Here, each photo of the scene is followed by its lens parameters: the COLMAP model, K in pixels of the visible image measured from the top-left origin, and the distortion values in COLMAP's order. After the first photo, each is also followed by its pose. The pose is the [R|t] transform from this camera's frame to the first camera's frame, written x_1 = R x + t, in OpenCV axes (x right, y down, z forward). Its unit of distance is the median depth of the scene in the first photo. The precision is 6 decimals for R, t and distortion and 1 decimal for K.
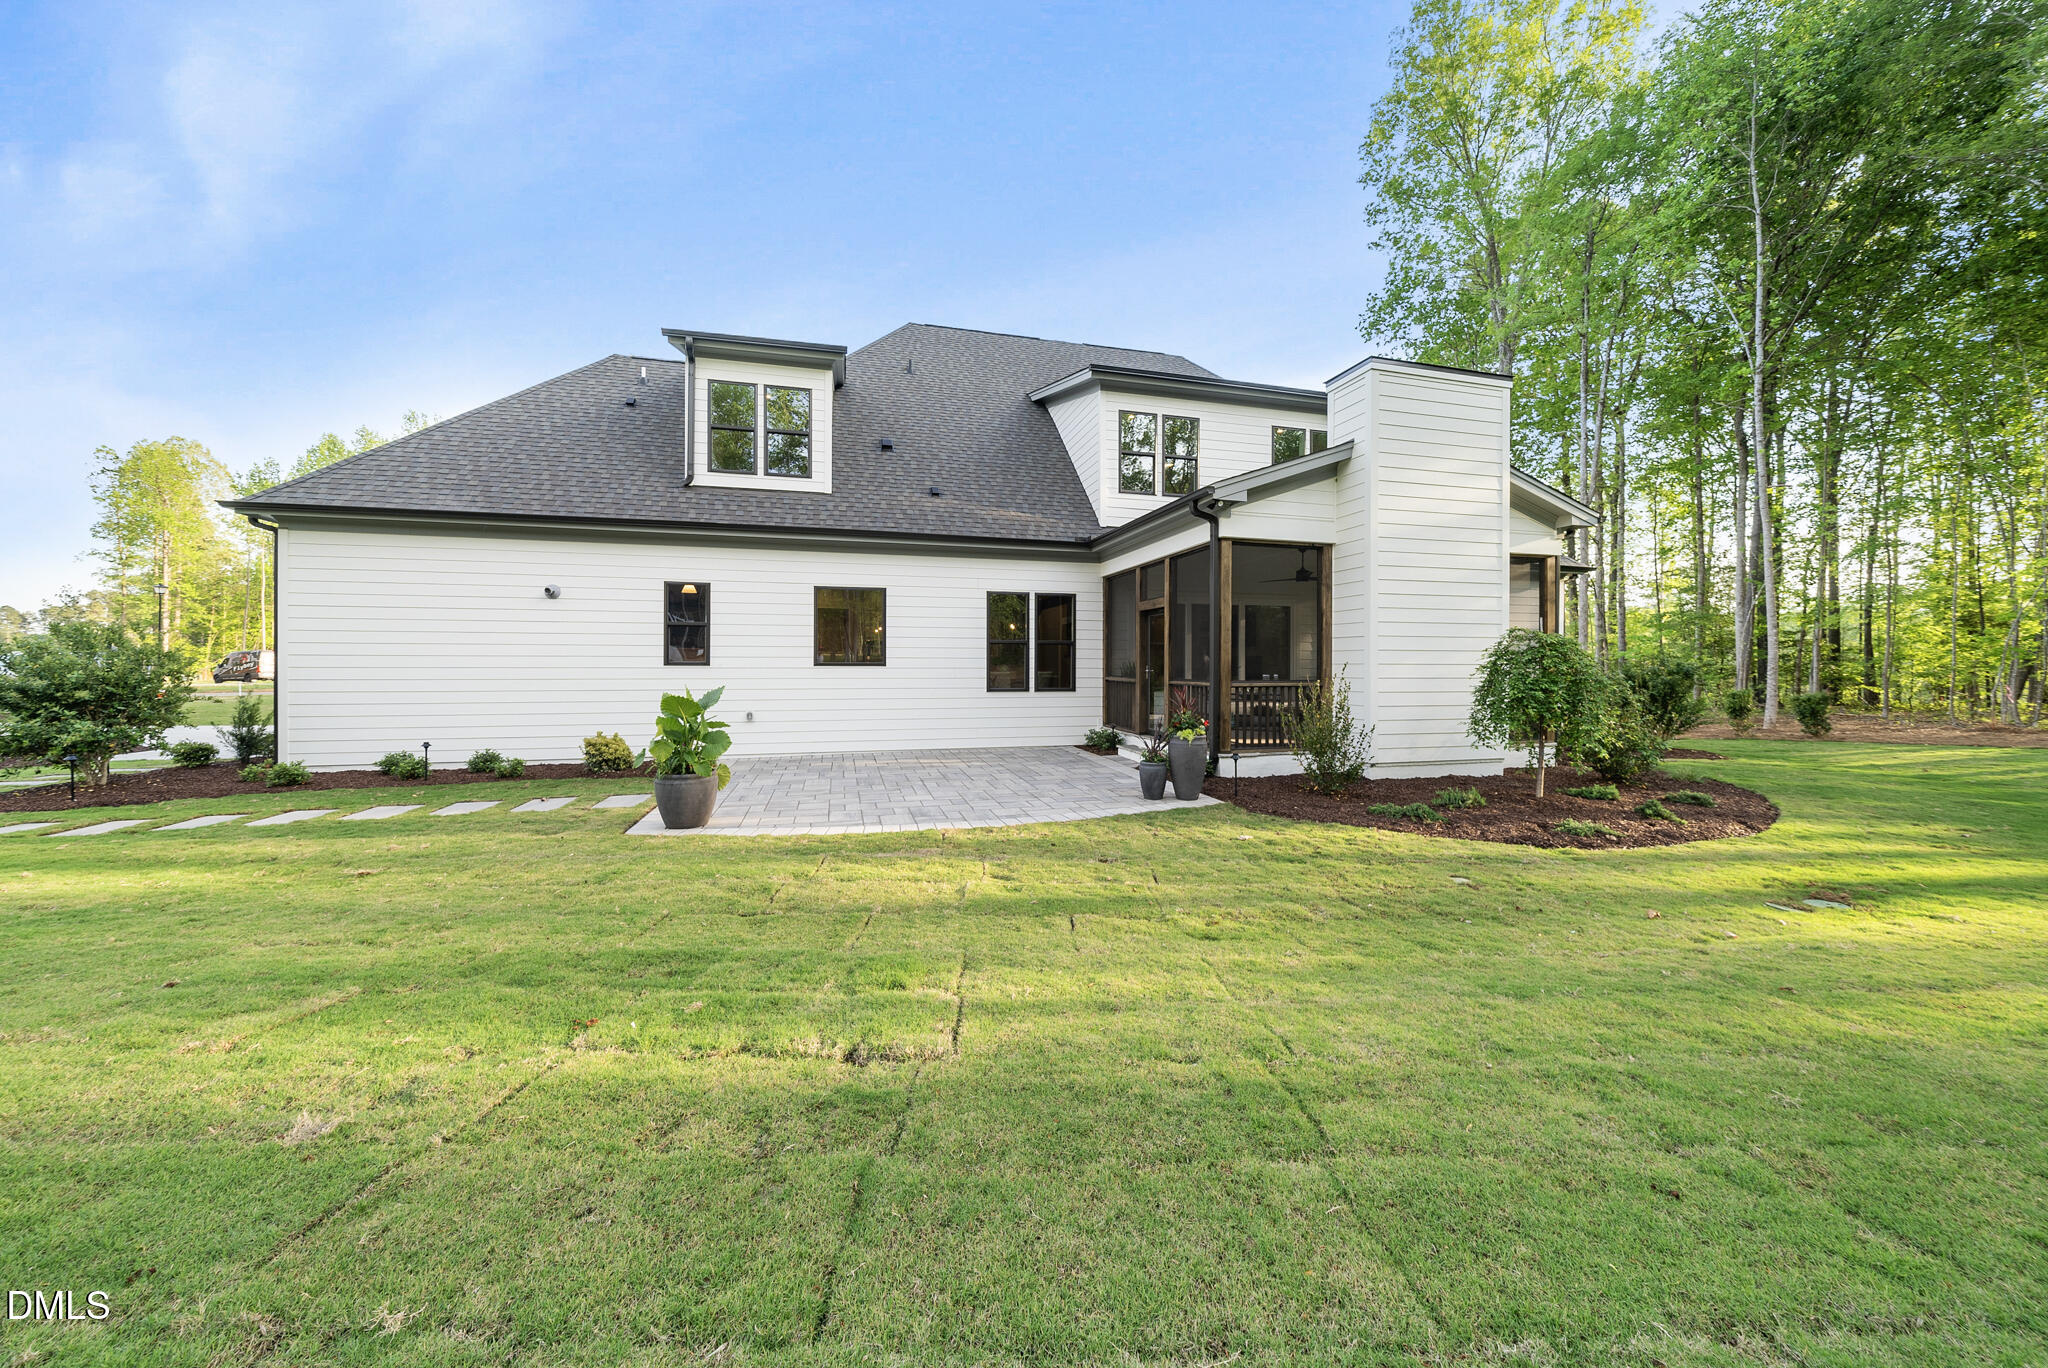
lens RADIAL K [[707.9, 0, 1022.5], [0, 707.9, 675.0], [0, 0, 1]] dist [-0.001012, 0.000009]
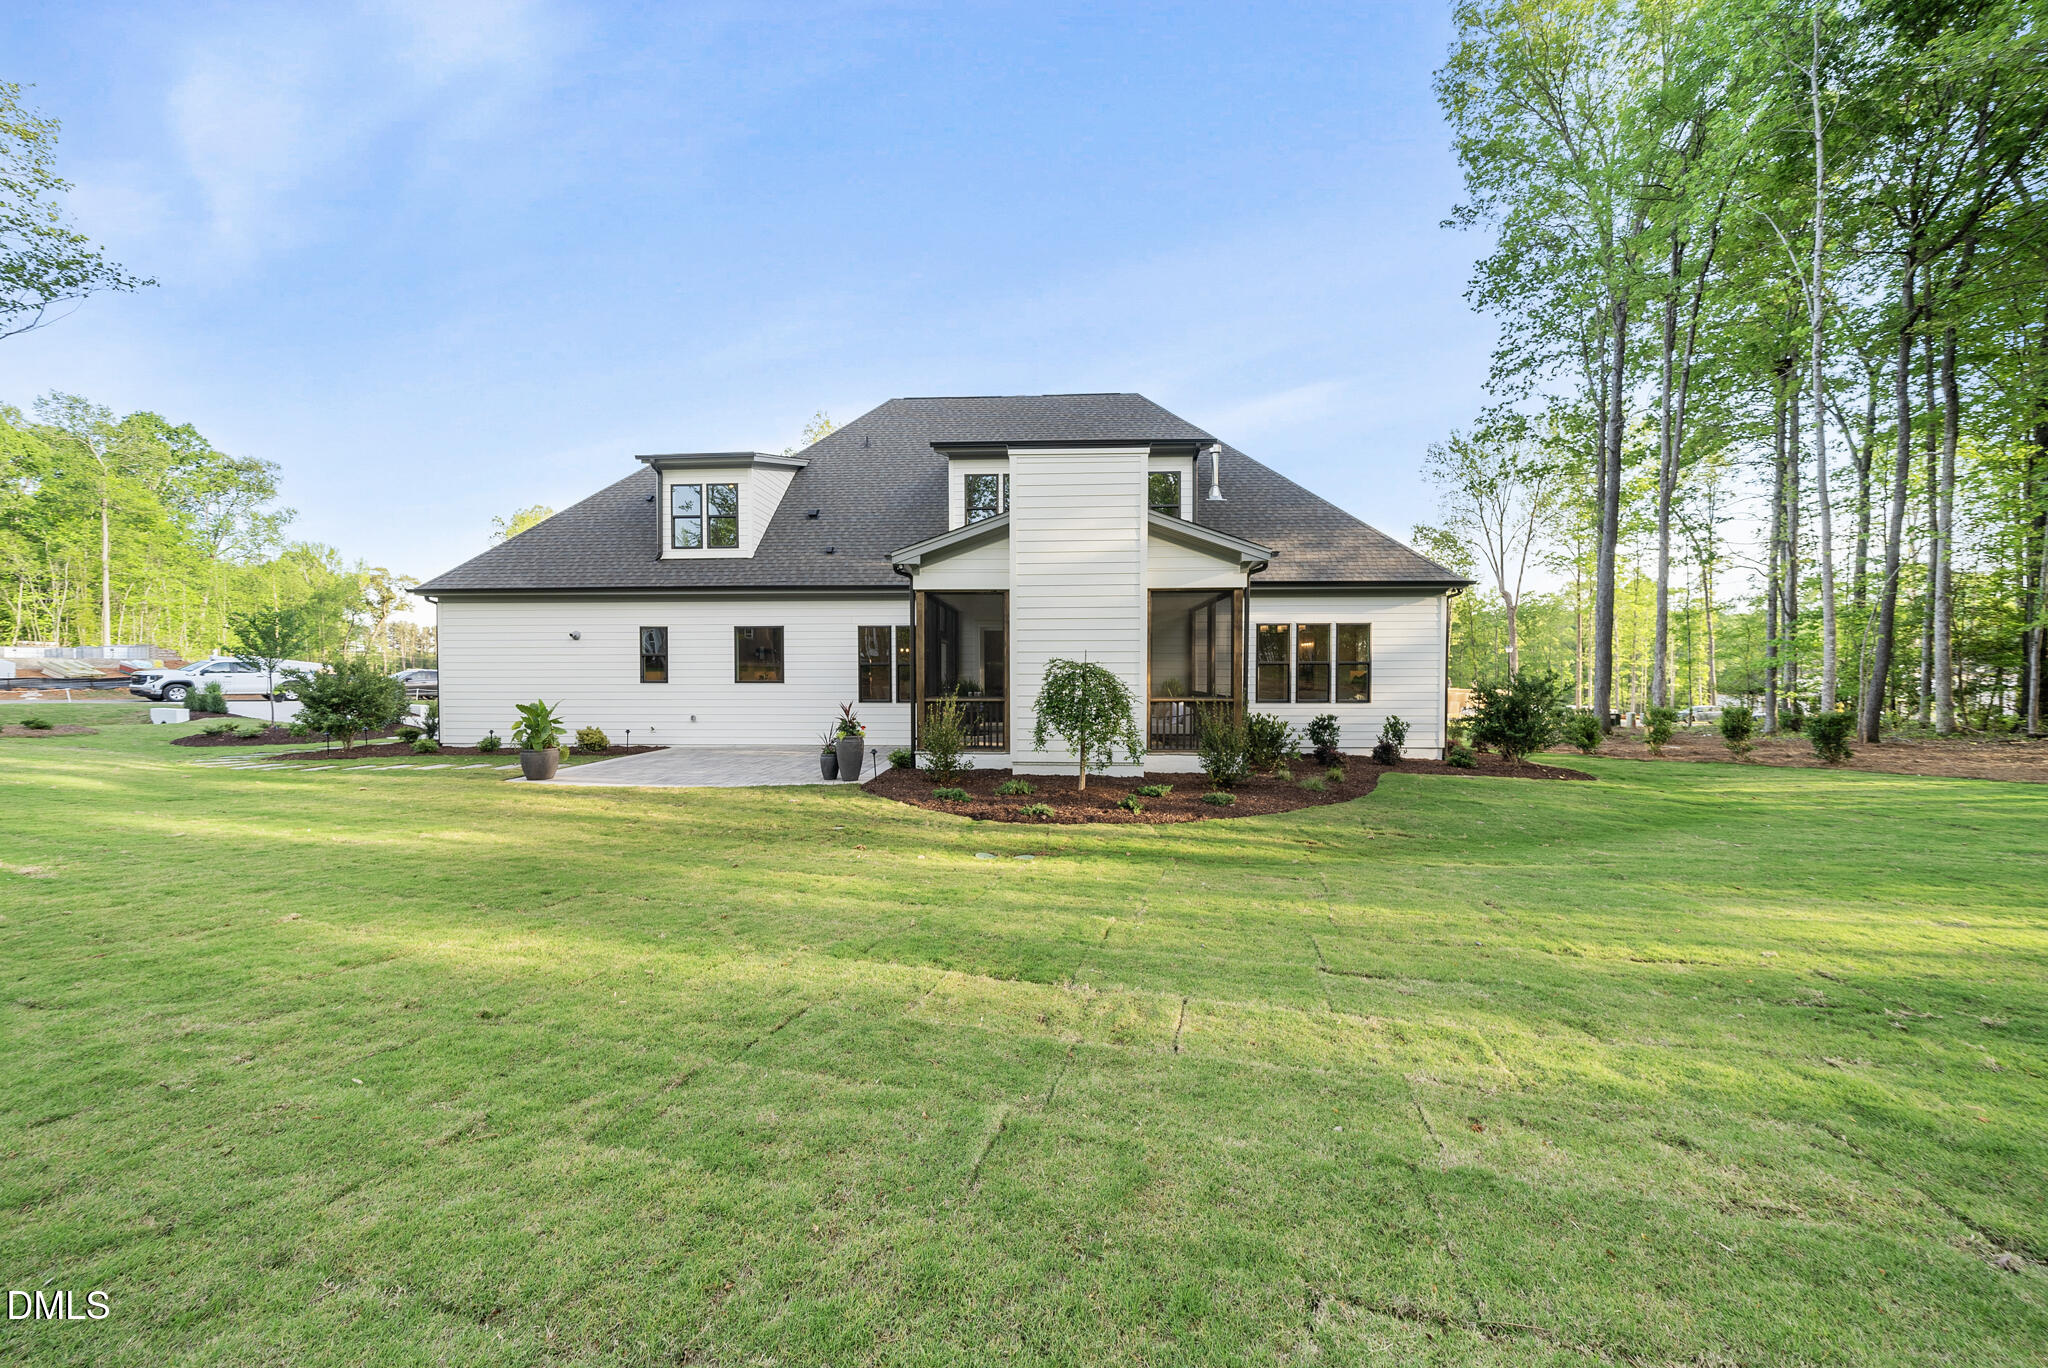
lens RADIAL K [[690.0, 0, 1020.4], [0, 690.0, 696.2], [0, 0, 1]] dist [-0.000772, -0.000127]
pose [[0.956070, 0.006429, -0.293067, 0.682563], [-0.000249, 0.999777, 0.021118, -0.016127], [0.293138, -0.020117, 0.955859, -0.155701]]
